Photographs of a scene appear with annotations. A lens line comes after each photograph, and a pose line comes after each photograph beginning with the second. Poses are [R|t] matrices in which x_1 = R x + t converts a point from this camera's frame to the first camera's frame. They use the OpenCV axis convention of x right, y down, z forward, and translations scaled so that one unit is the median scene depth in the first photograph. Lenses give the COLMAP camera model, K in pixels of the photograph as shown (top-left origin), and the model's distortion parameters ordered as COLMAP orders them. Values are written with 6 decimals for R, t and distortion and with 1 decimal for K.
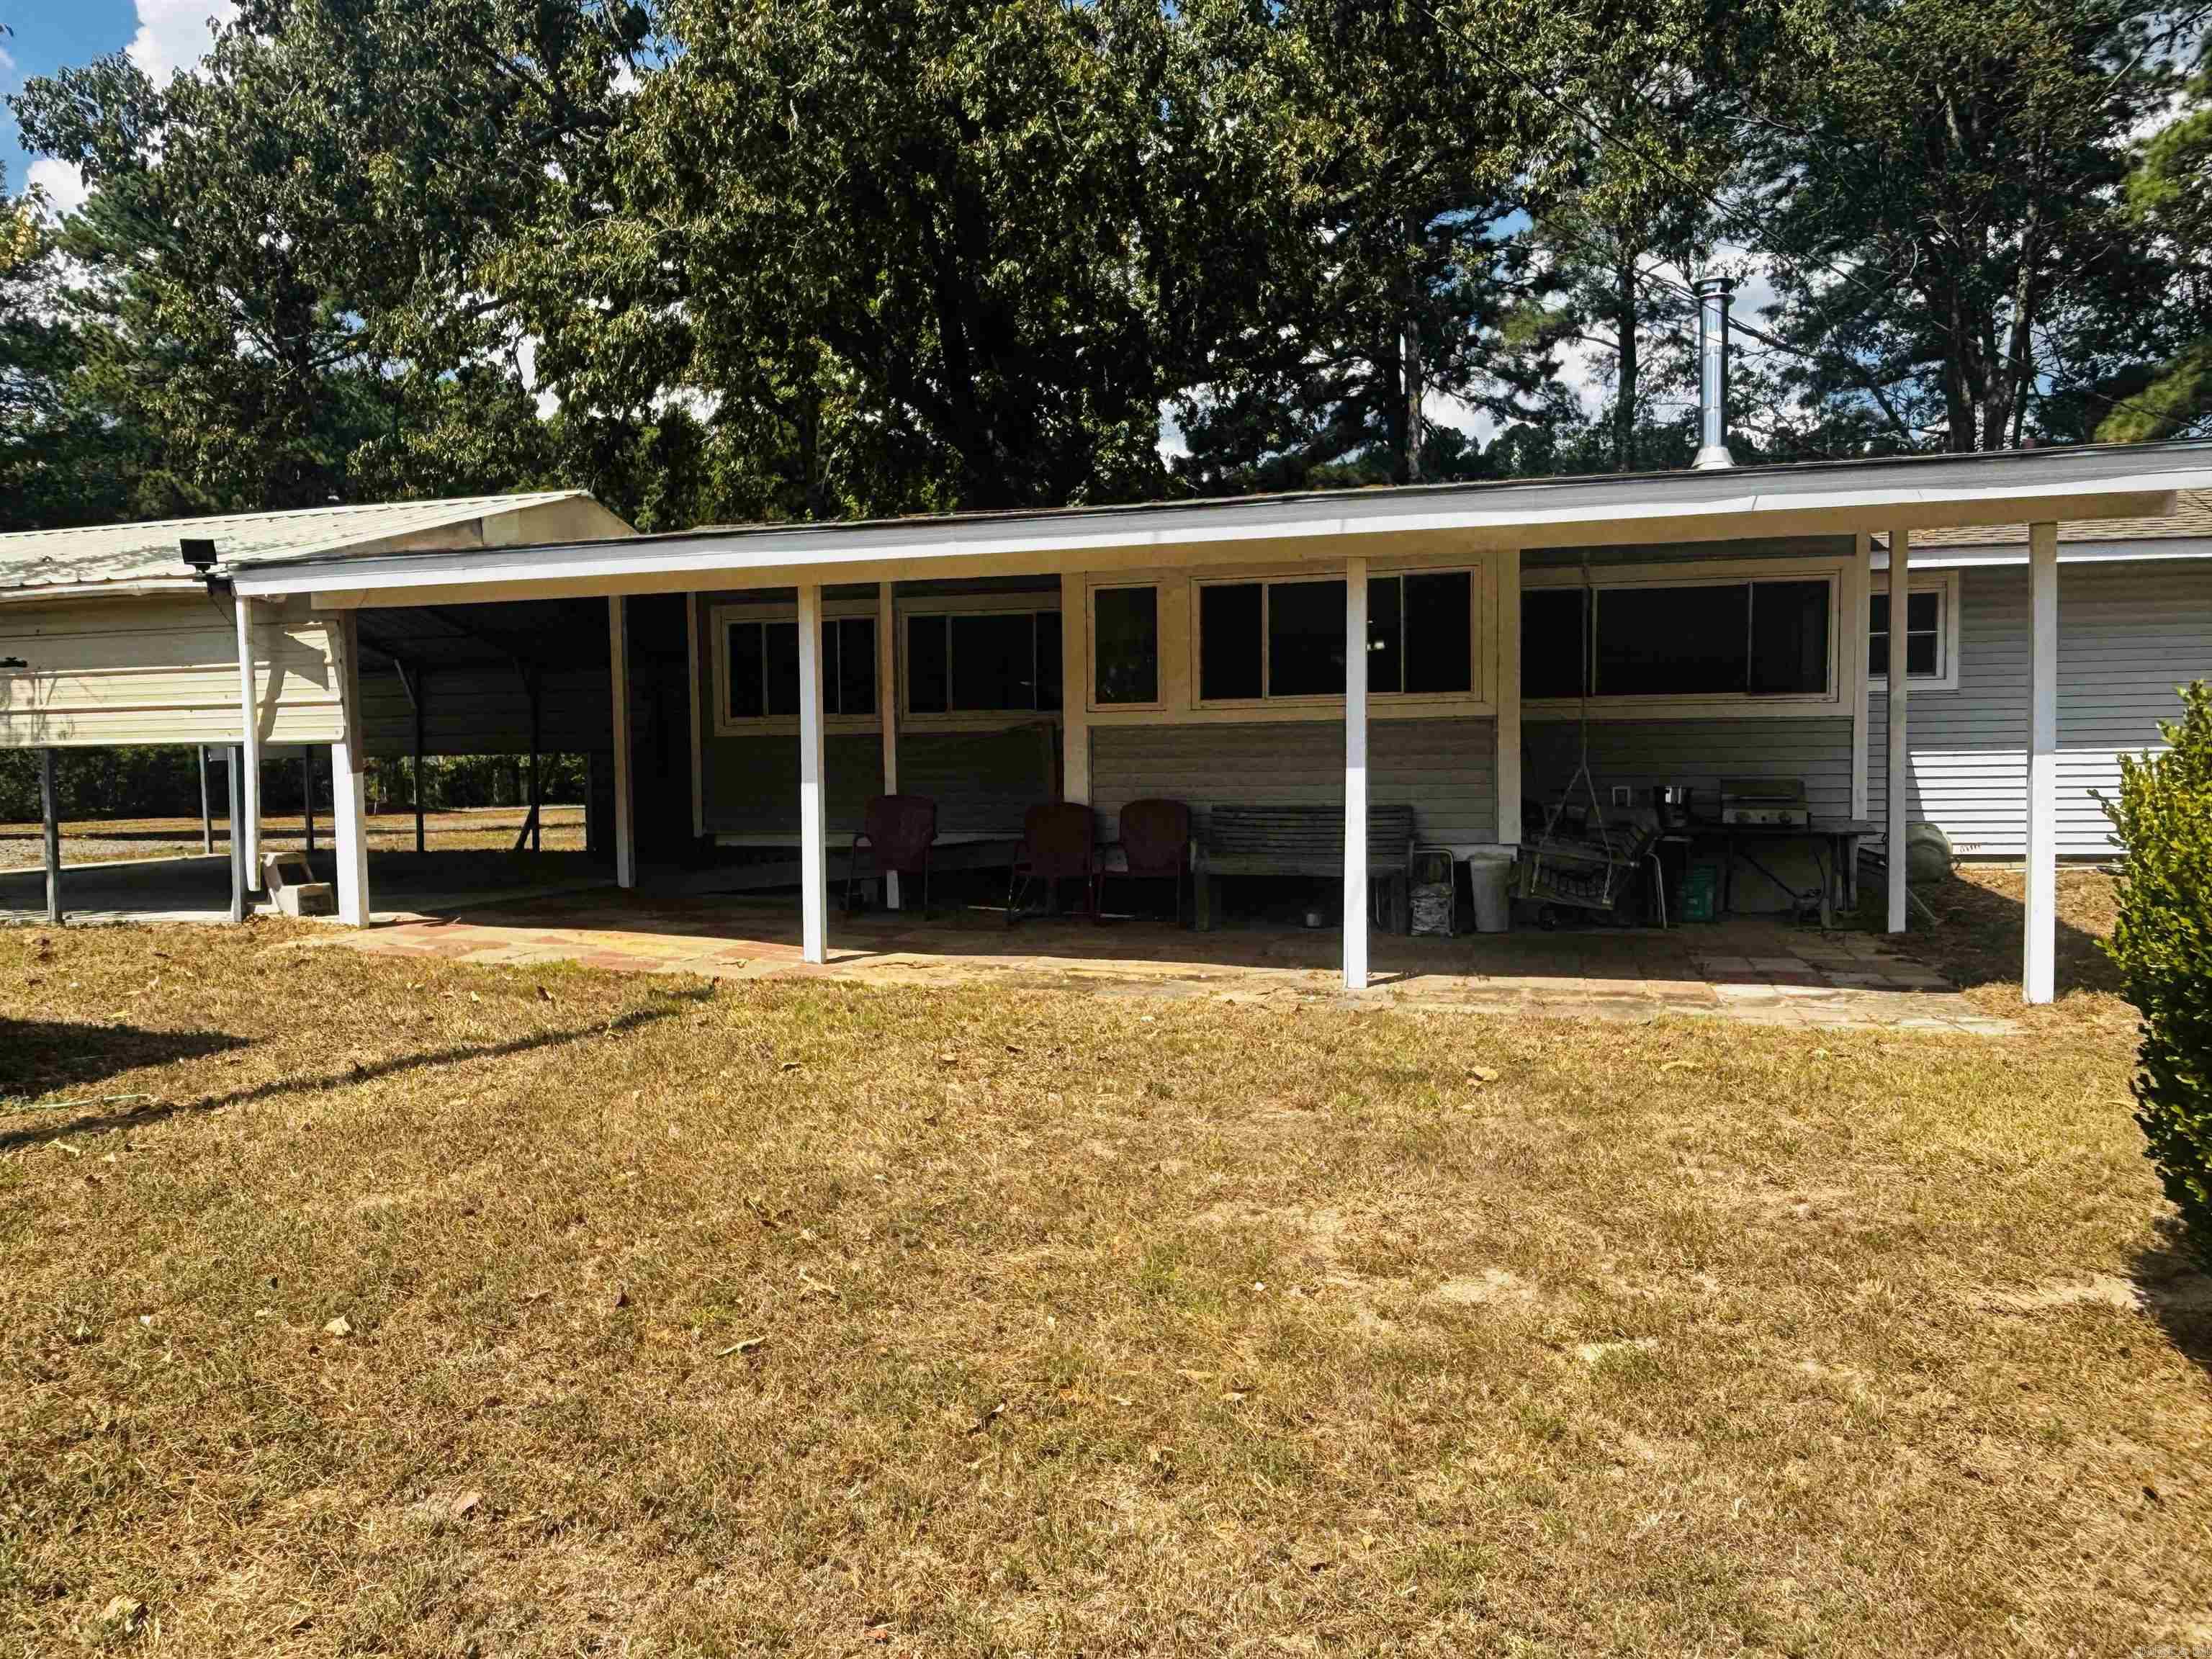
lens RADIAL K [[1580.6, 0, 1098.5], [0, 1580.6, 863.0], [0, 0, 1]] dist [0.028887, -0.031625]
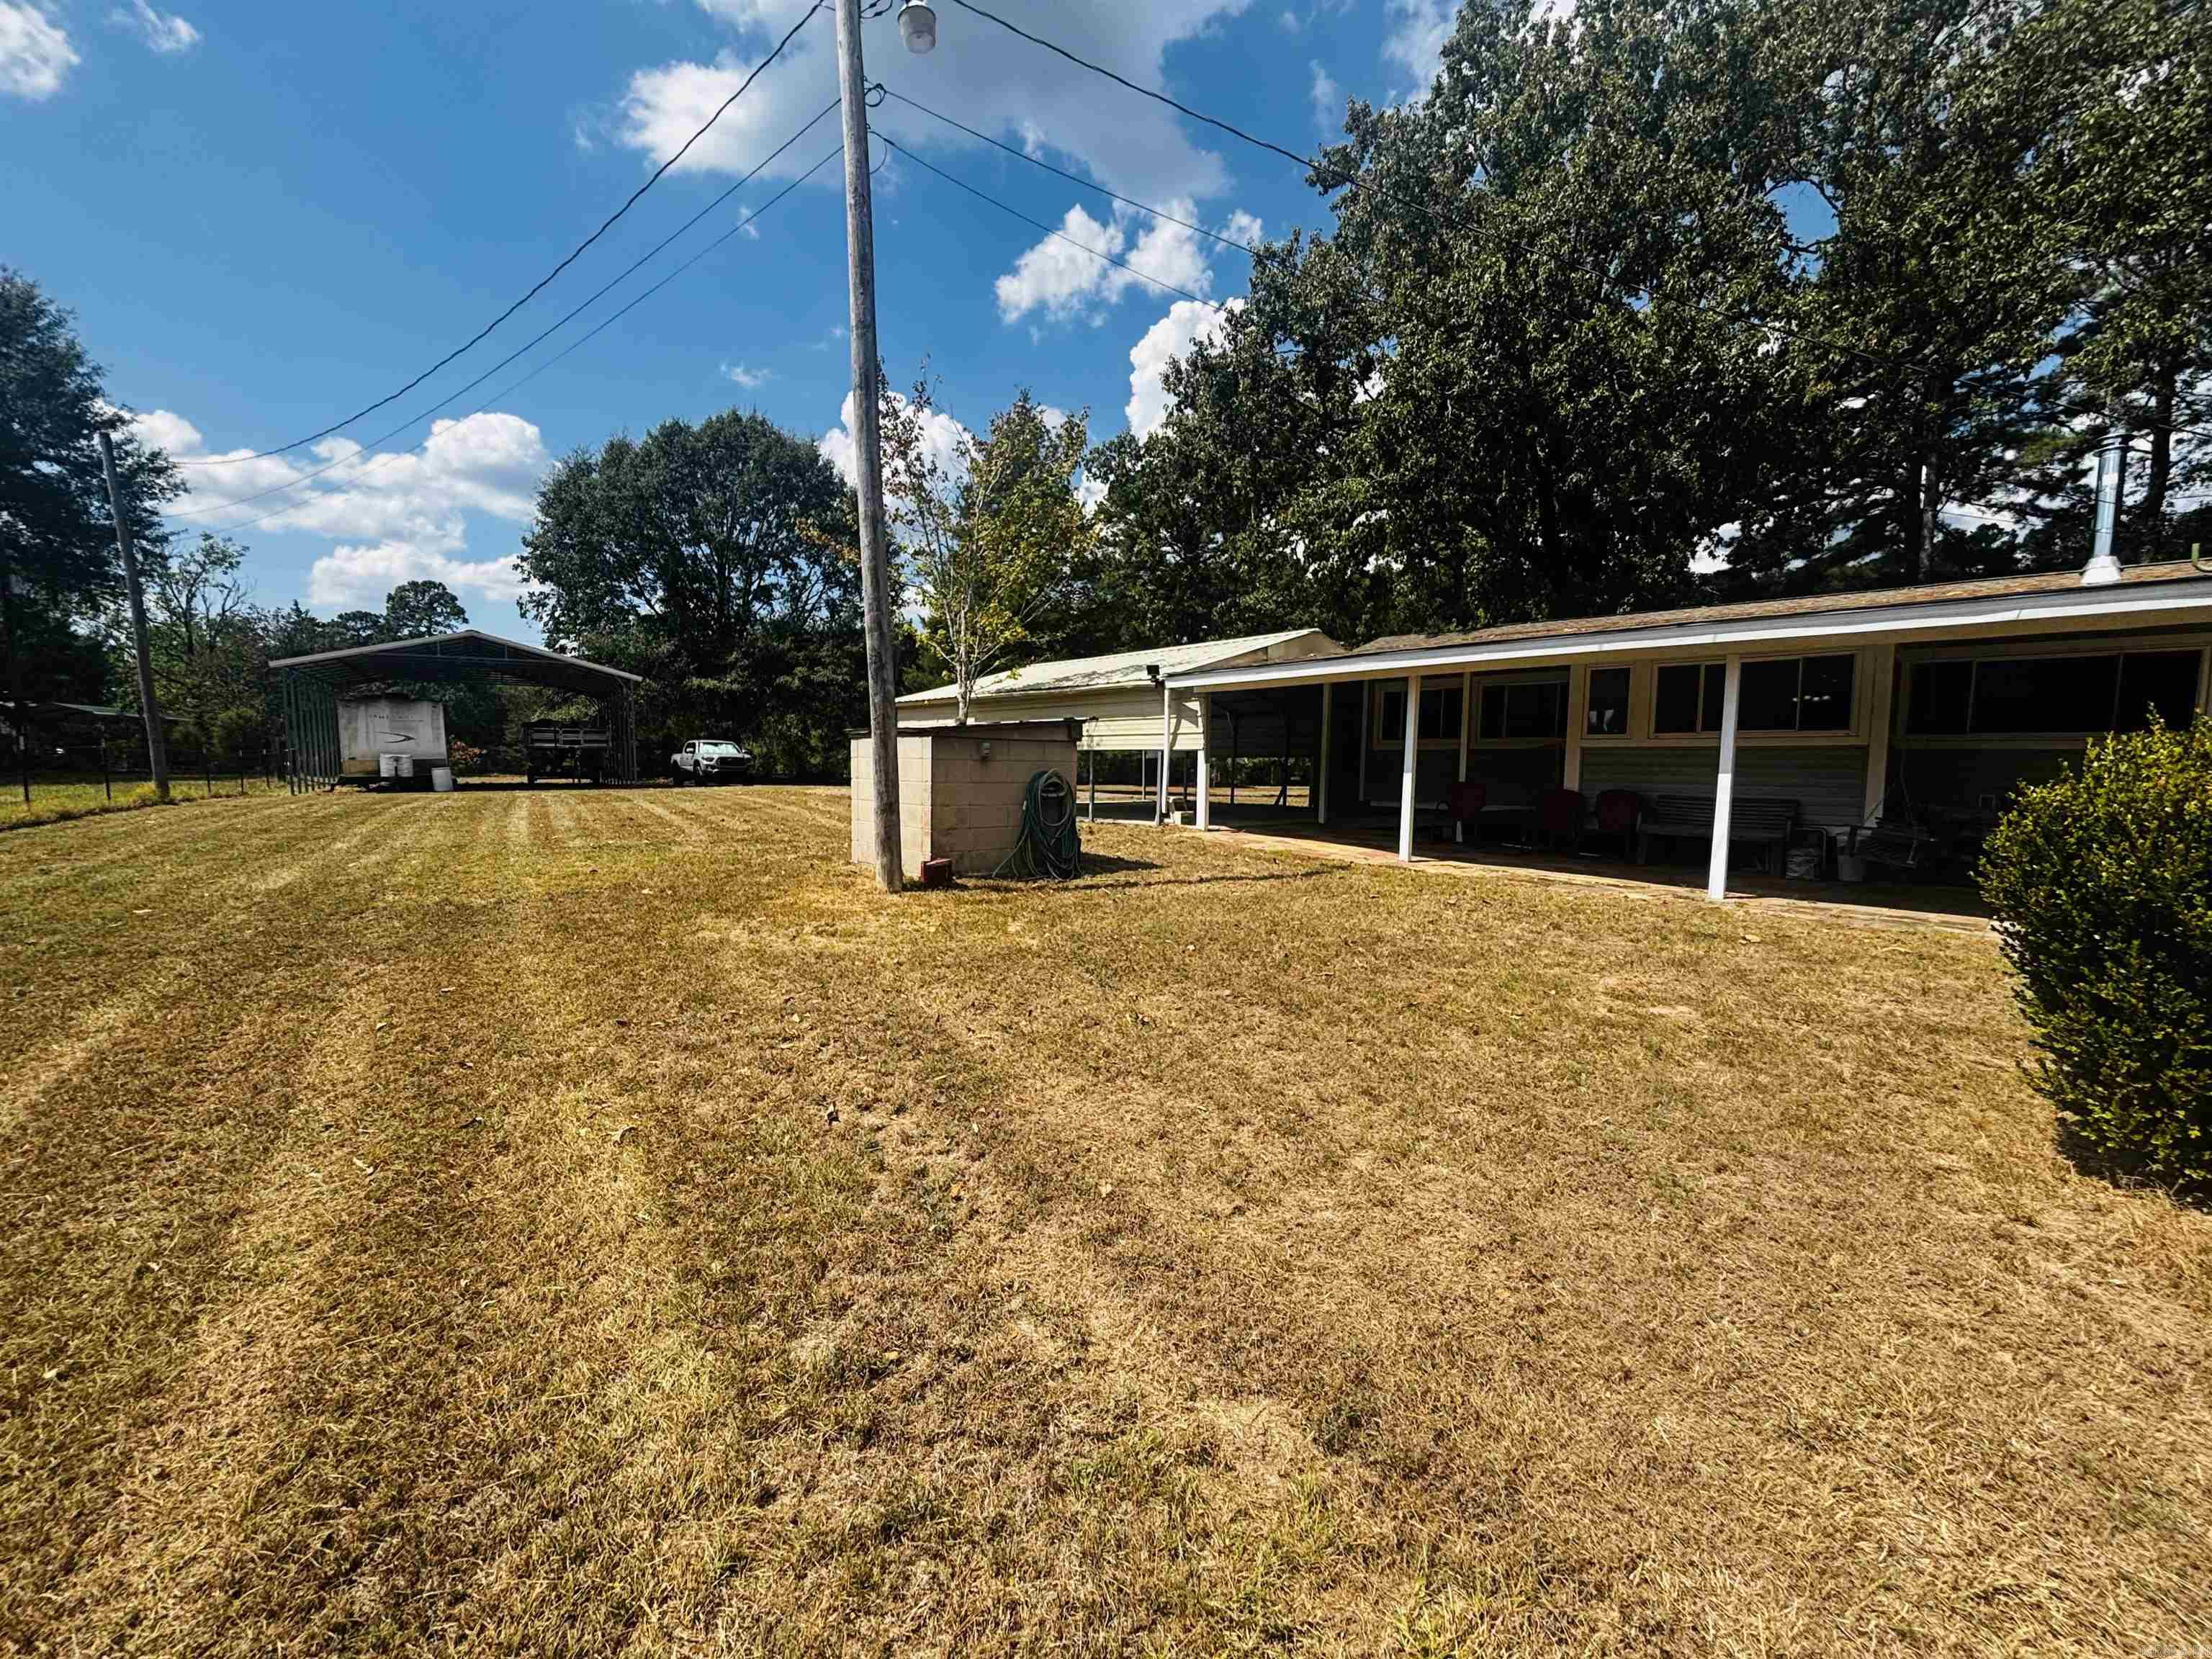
lens RADIAL K [[881.8, 0, 1107.9], [0, 881.8, 826.9], [0, 0, 1]] dist [-0.000827, 0.000764]
pose [[0.853638, 0.061433, -0.517231, 0.048380], [-0.058204, 0.998052, 0.022481, 0.009250], [0.517604, 0.010914, 0.855551, -0.104787]]
